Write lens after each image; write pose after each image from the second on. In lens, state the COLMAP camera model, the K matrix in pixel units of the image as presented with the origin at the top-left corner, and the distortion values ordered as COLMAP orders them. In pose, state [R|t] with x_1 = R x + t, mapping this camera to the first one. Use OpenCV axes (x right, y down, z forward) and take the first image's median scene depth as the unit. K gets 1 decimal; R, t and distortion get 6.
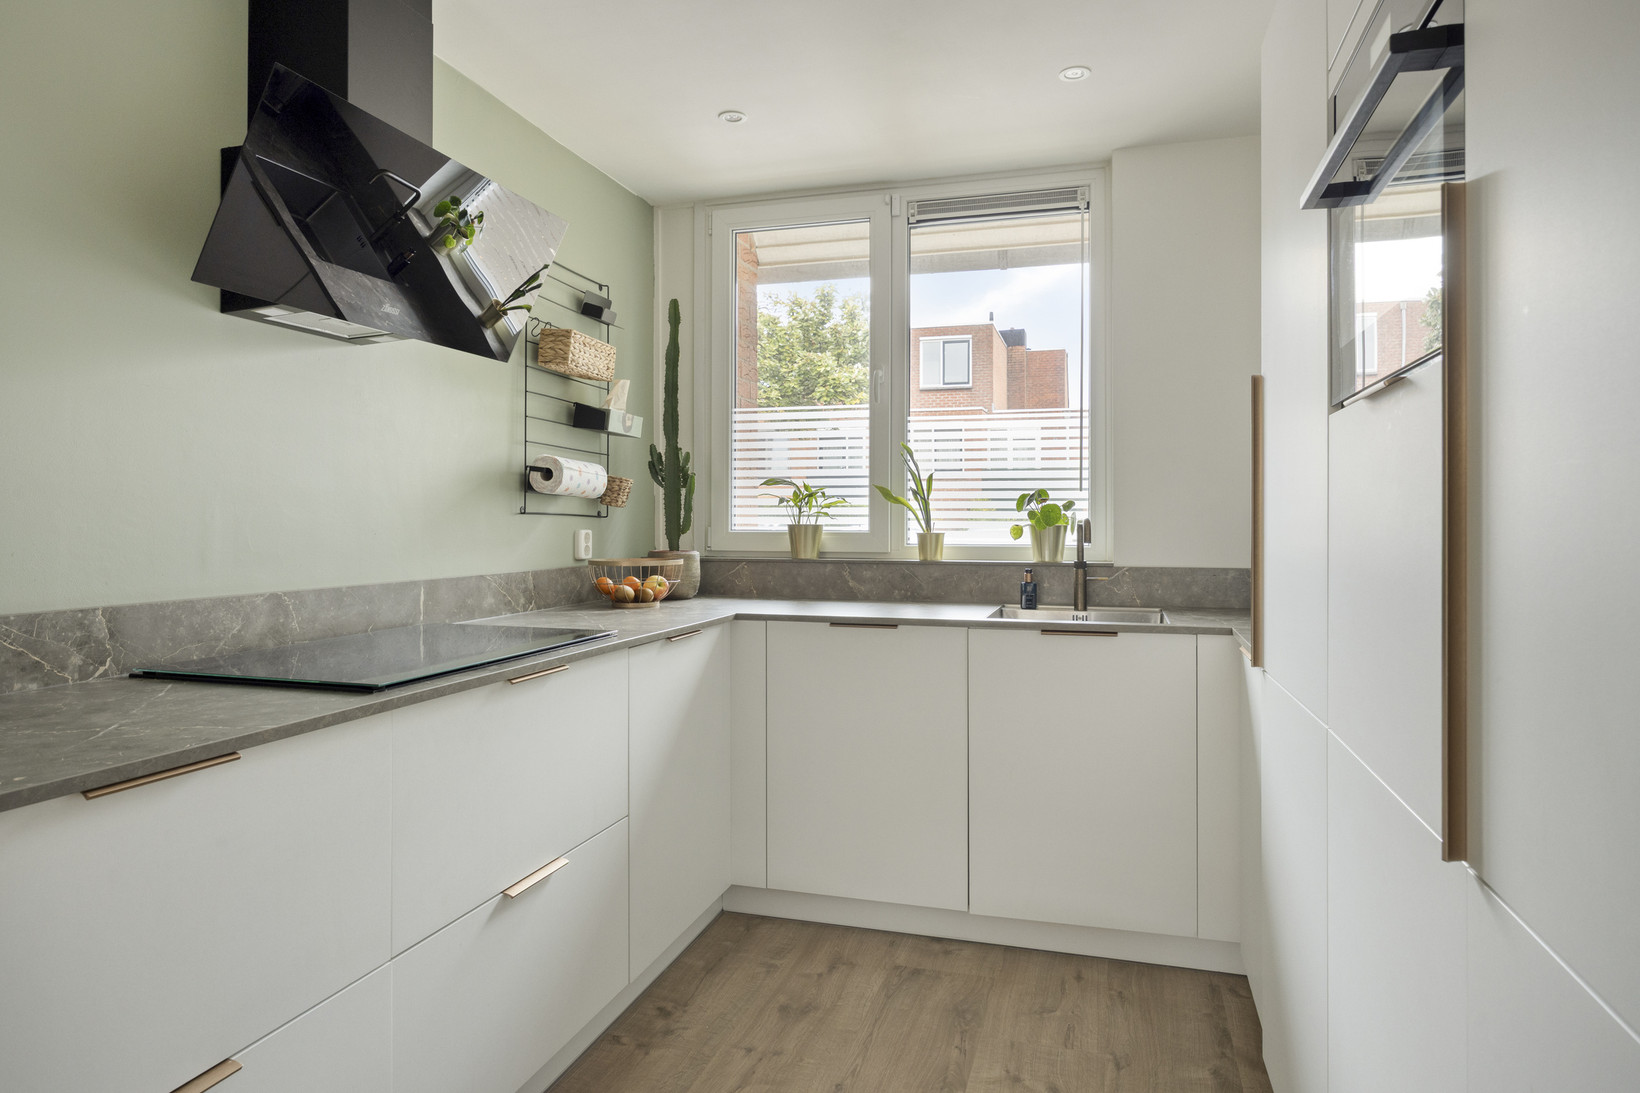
lens RADIAL K [[968.2, 0, 835.7], [0, 968.2, 524.1], [0, 0, 1]] dist [-0.002545, -0.001716]
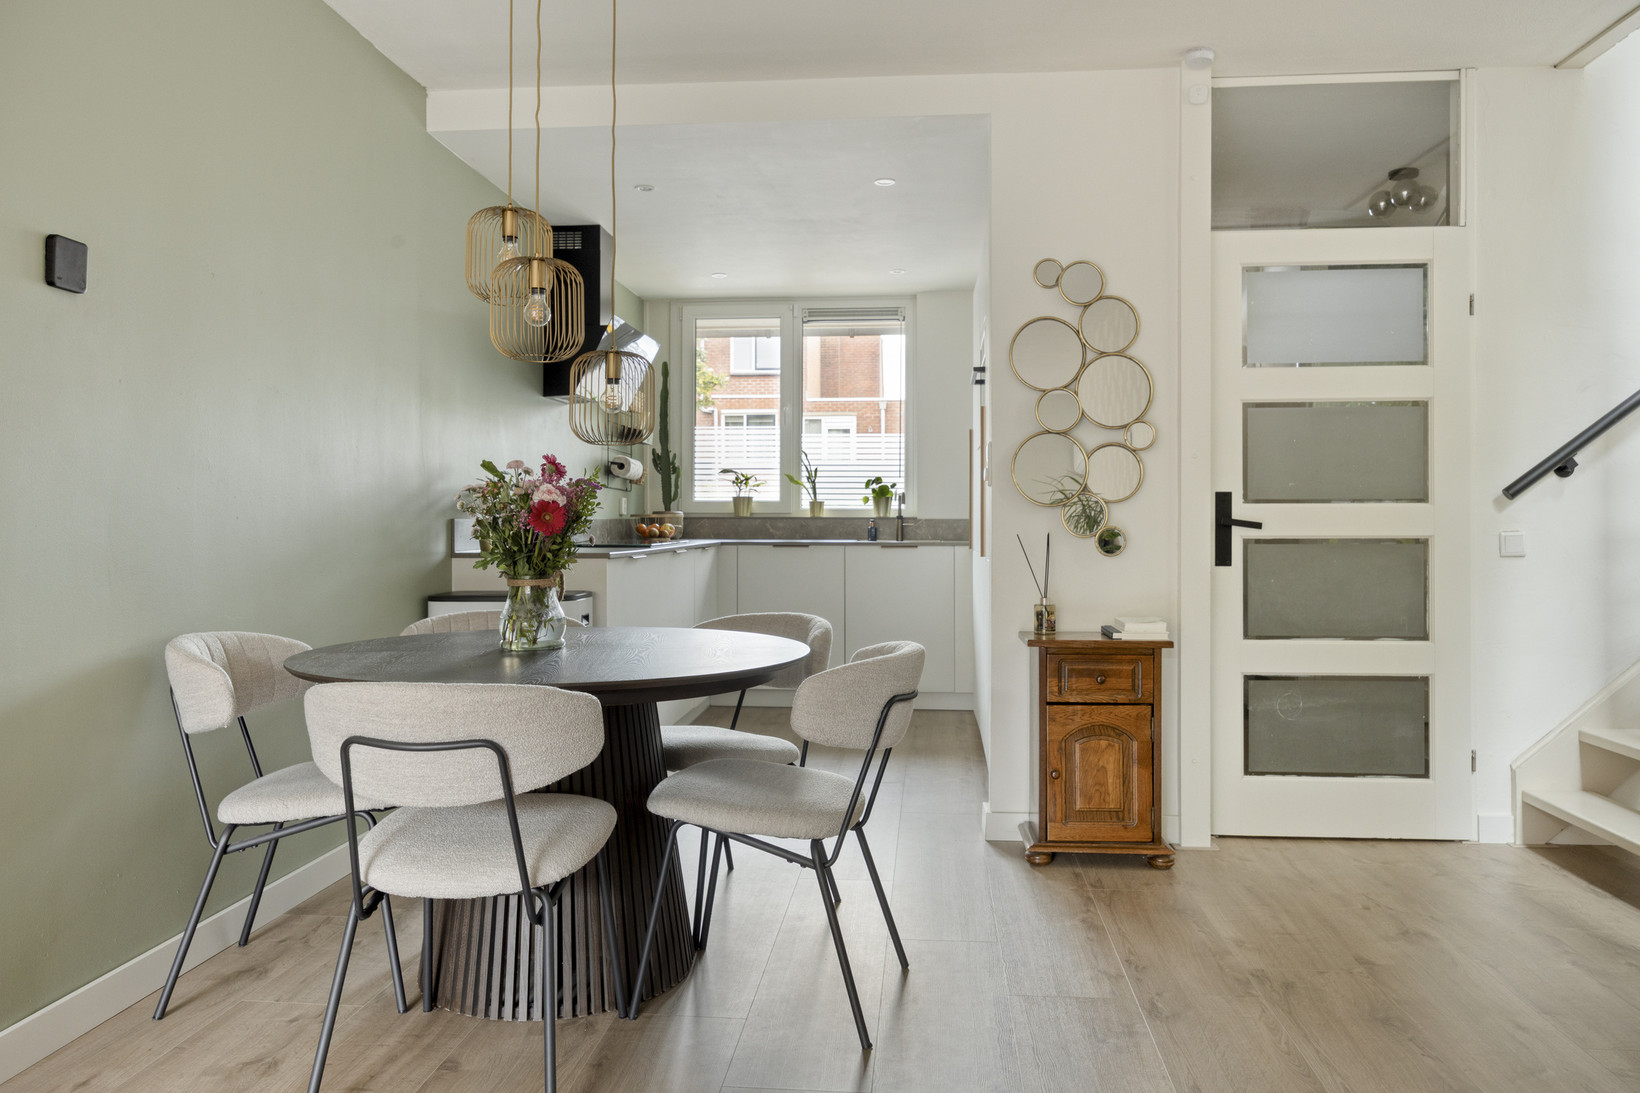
lens RADIAL K [[1167.3, 0, 824.0], [0, 1167.3, 544.2], [0, 0, 1]] dist [-0.007428, 0.007340]
pose [[0.982418, -0.003100, 0.186670, -0.289636], [-0.000254, 0.999839, 0.017939, 0.050014], [-0.186696, -0.017671, 0.982259, -1.101953]]
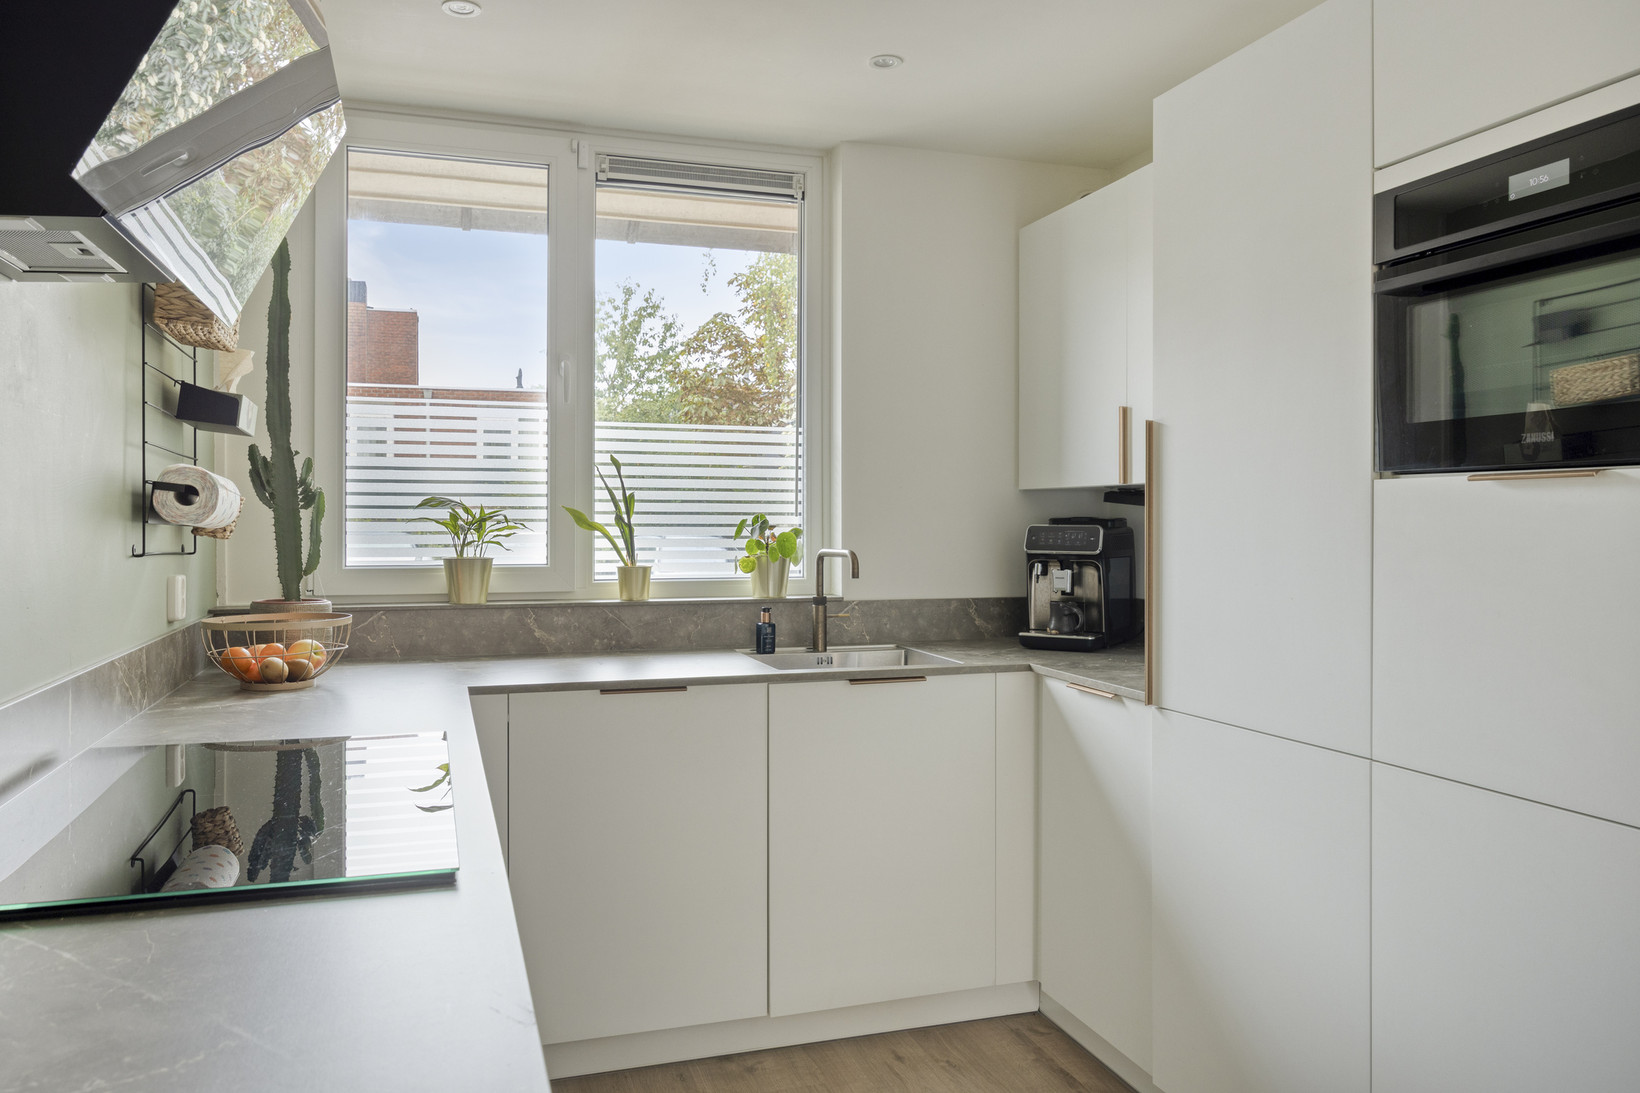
lens RADIAL K [[1167.3, 0, 806.6], [0, 1167.3, 525.8], [0, 0, 1]] dist [-0.007428, 0.007340]
pose [[0.828803, -0.002842, 0.559534, -0.338745], [0.002140, 0.999996, 0.001909, -0.027199], [-0.559537, -0.000385, 0.828805, 0.107964]]
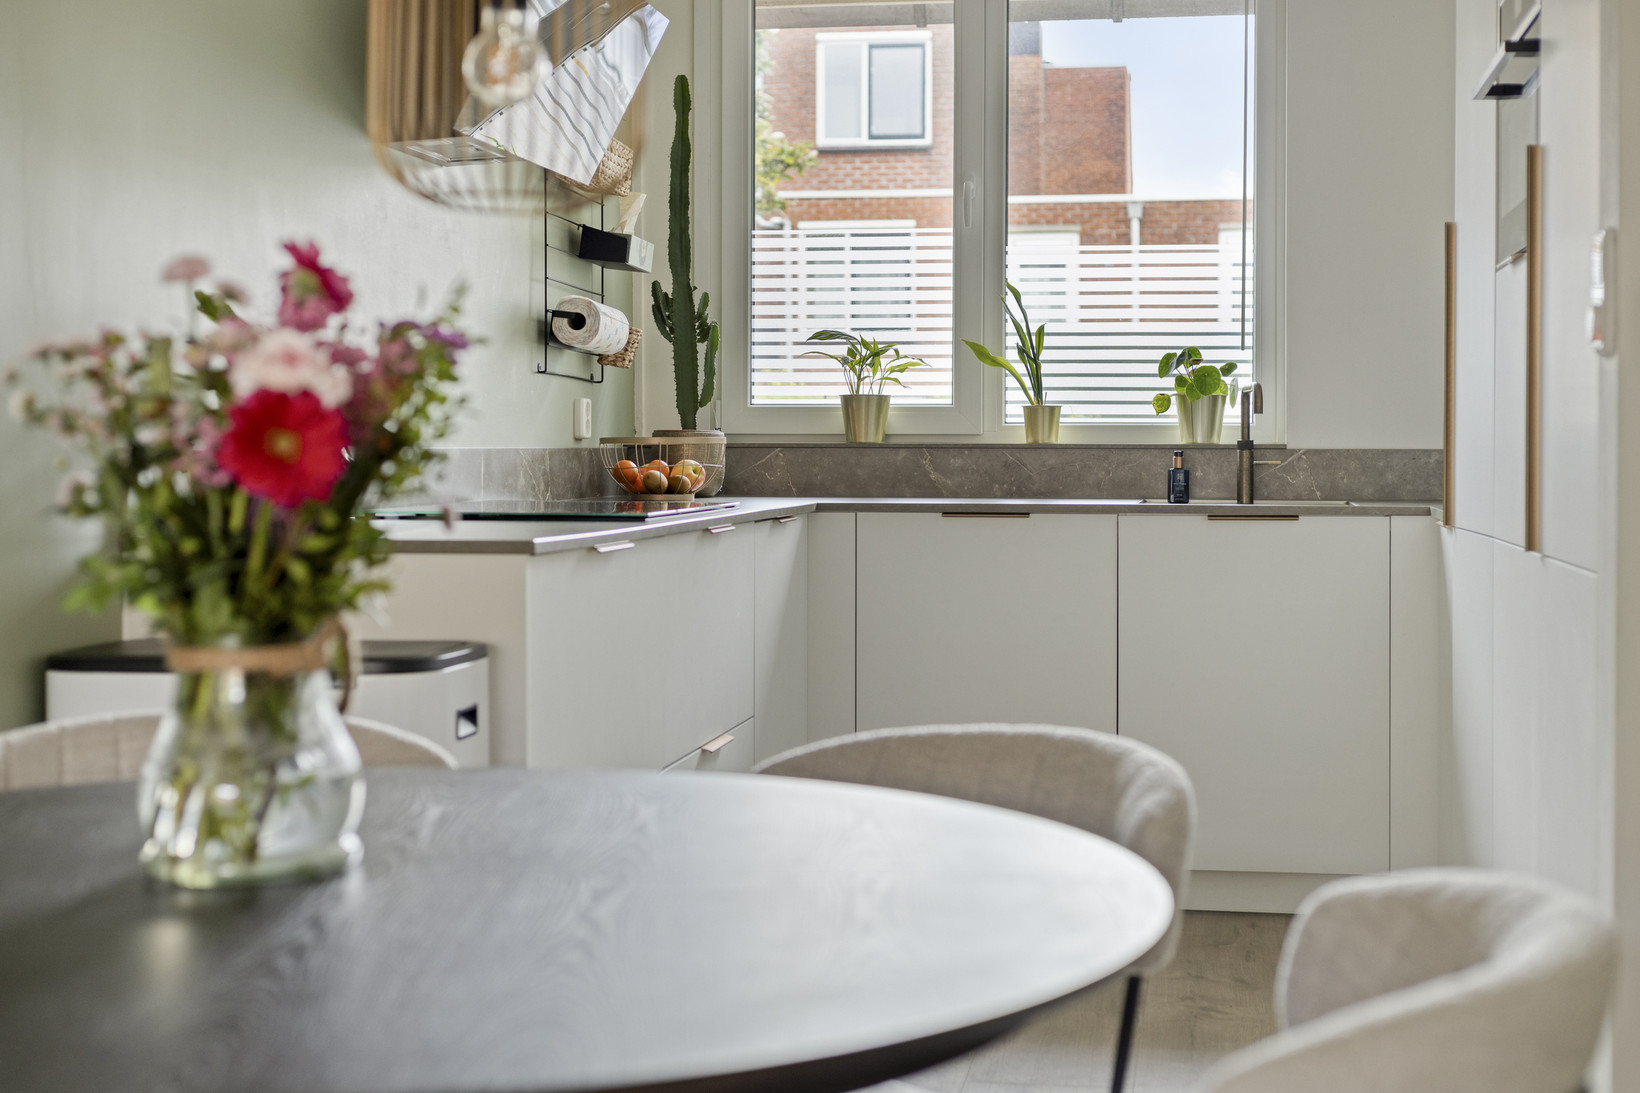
lens RADIAL K [[2326.0, 0, 830.9], [0, 2326.0, 532.6], [0, 0, 1]] dist [-0.018161, 0.000000]
pose [[0.993301, -0.003262, 0.115509, -0.270188], [-0.000513, 0.999467, 0.032638, 0.048375], [-0.115554, -0.032478, 0.992770, -0.747909]]
